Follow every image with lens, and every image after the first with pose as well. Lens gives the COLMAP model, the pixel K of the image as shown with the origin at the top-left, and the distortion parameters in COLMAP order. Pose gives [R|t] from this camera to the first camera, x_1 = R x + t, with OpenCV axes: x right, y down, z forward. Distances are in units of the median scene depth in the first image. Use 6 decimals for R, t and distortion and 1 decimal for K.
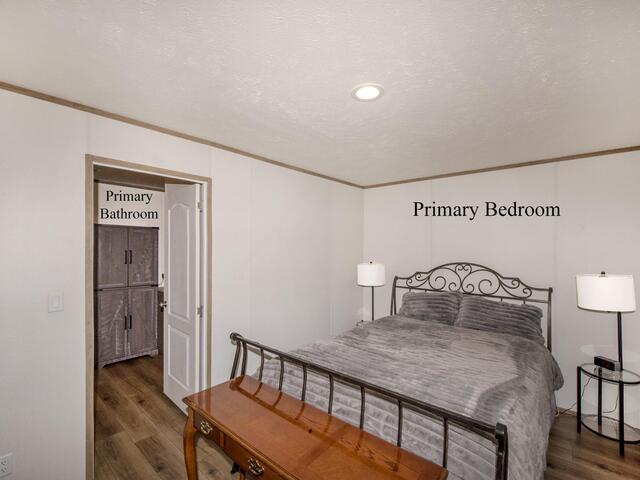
lens RADIAL K [[295.5, 0, 320.0], [0, 295.5, 240.0], [0, 0, 1]] dist [-0.000790, -0.000023]
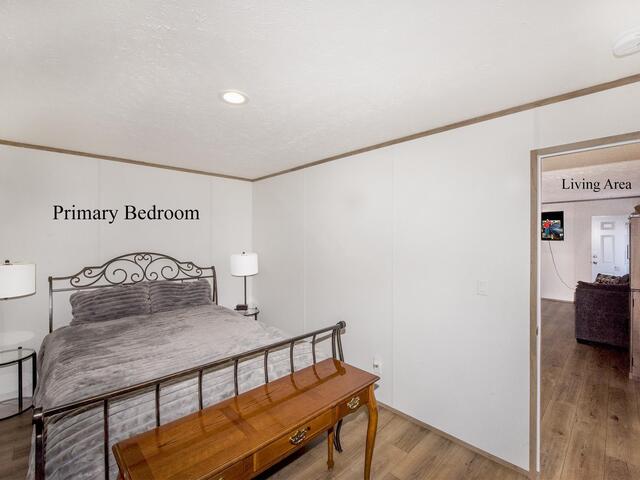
lens RADIAL K [[295.5, 0, 320.0], [0, 295.5, 240.0], [0, 0, 1]] dist [-0.000790, -0.000023]
pose [[0.089656, -0.006116, 0.995954, -0.506255], [-0.020989, 0.999747, 0.008028, 0.014795], [-0.995752, -0.021624, 0.089505, 0.338620]]
